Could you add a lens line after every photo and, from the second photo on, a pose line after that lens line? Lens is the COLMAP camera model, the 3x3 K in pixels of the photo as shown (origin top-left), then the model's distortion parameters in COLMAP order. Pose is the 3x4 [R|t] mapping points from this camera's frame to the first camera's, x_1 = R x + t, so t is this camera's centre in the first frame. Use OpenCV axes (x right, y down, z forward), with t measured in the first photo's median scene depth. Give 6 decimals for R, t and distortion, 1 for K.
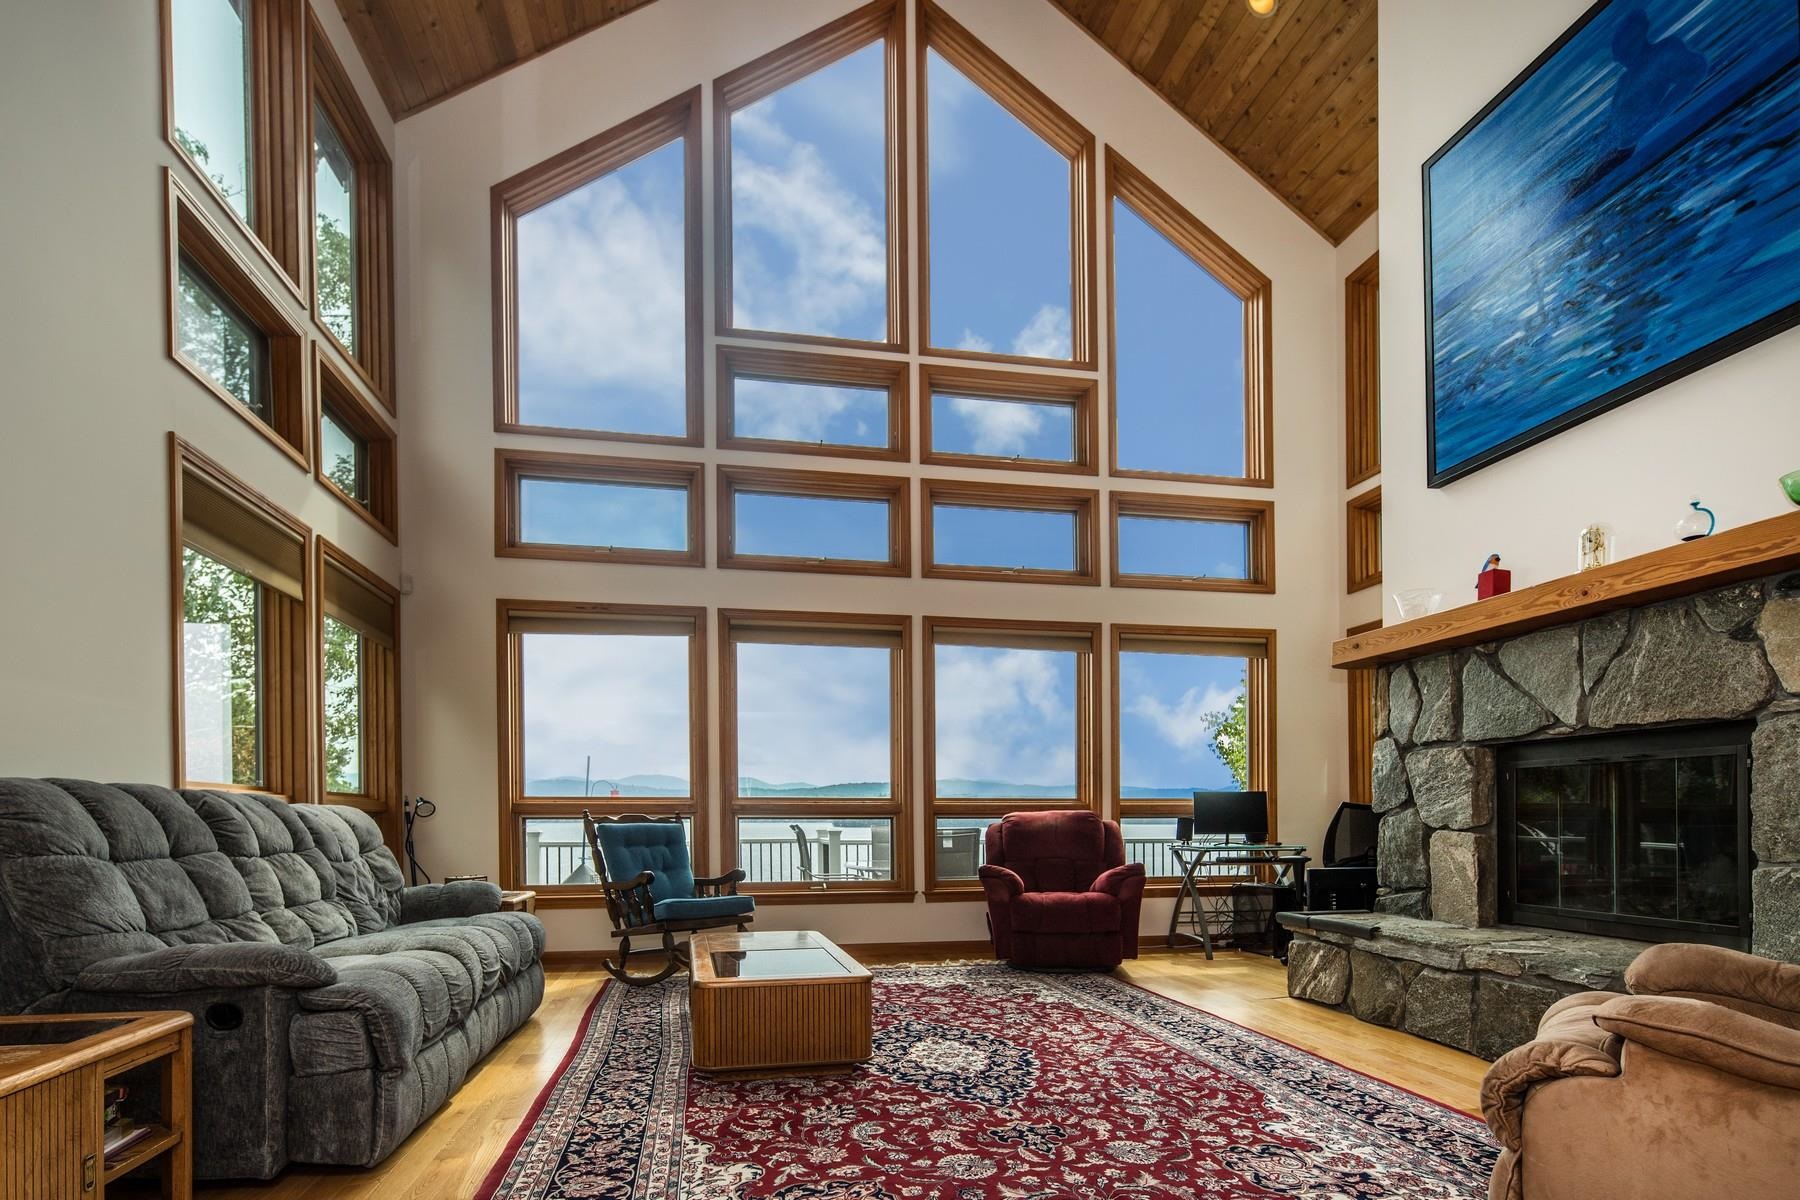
lens RADIAL K [[877.4, 0, 869.8], [0, 877.4, 601.3], [0, 0, 1]] dist [0.020871, 0.000157]
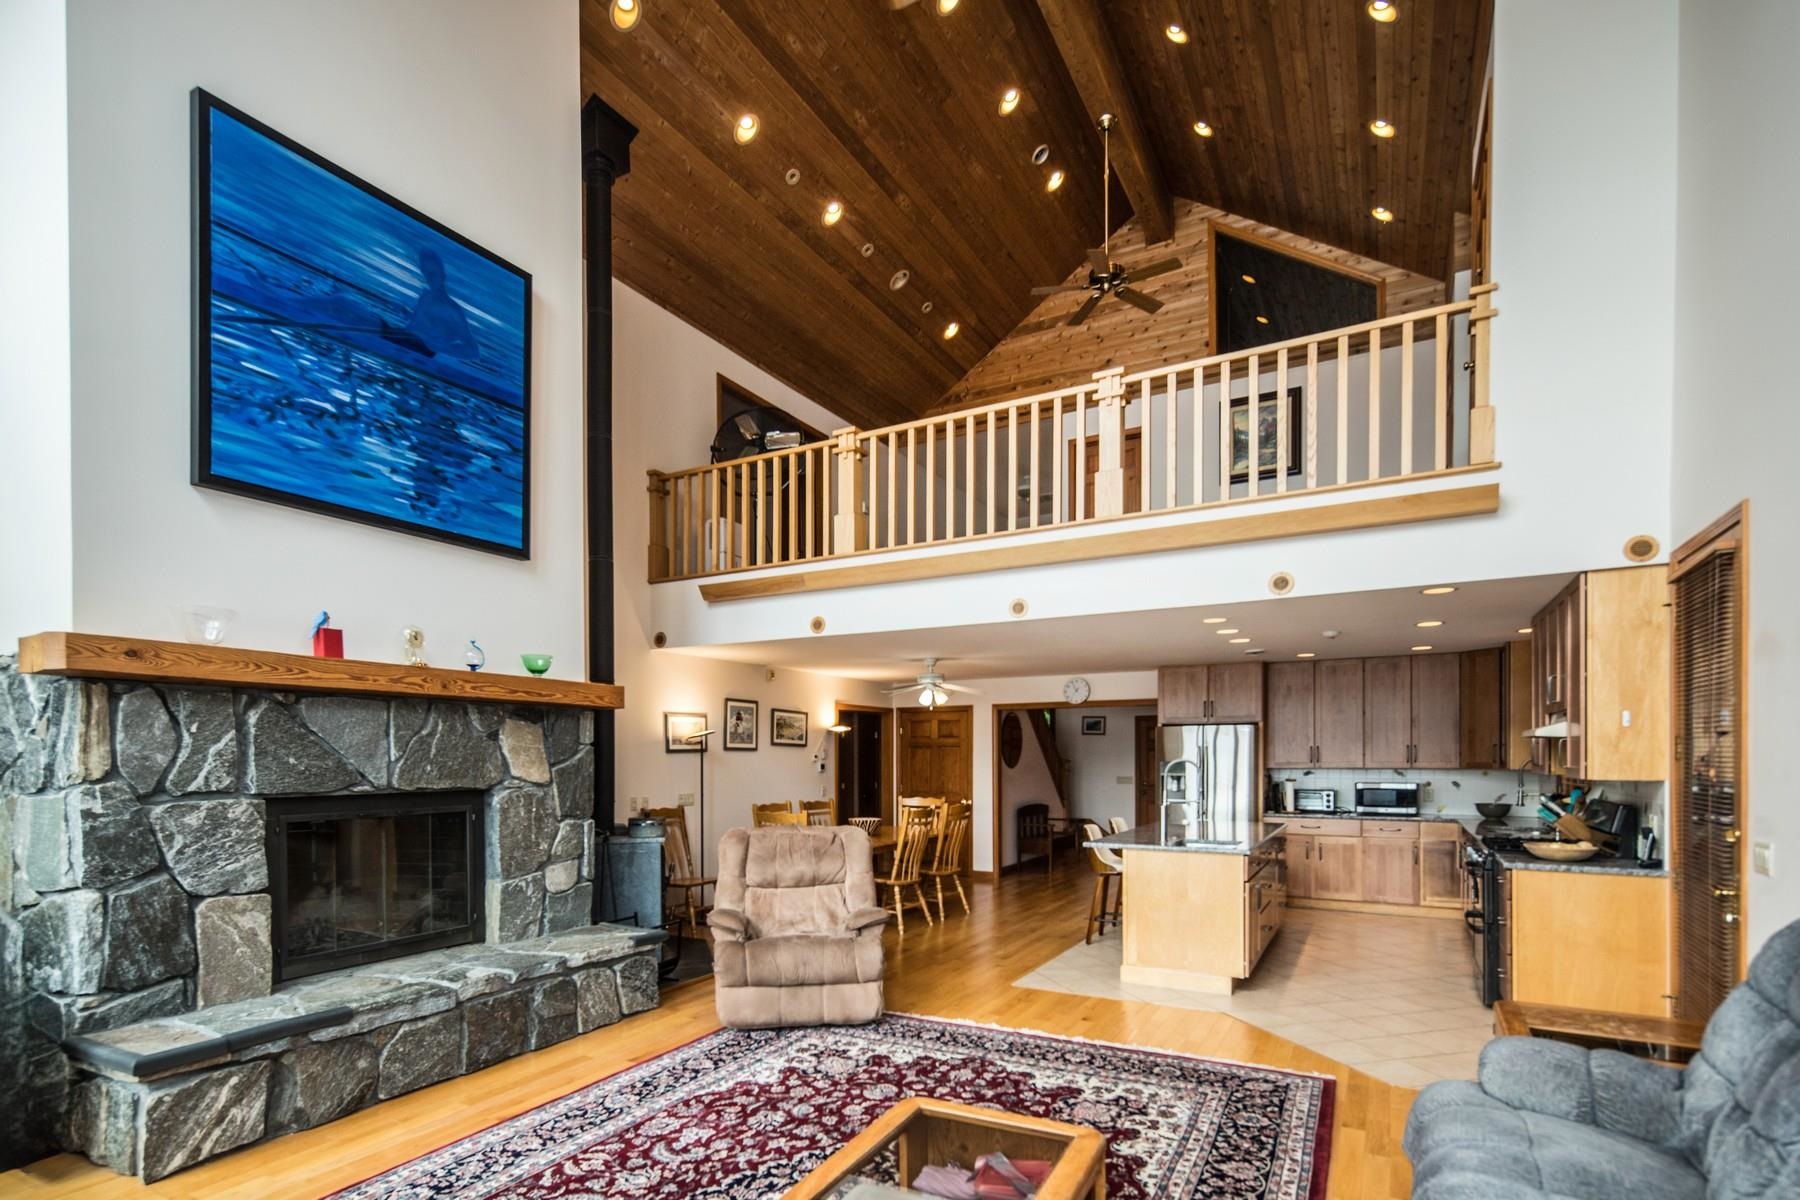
lens RADIAL K [[877.4, 0, 869.8], [0, 877.4, 601.3], [0, 0, 1]] dist [0.020871, 0.000157]
pose [[-0.774222, 0.118909, 0.621644, -0.454771], [-0.149212, 0.920215, -0.361856, 0.230740], [-0.615074, -0.372914, -0.694708, 1.436127]]
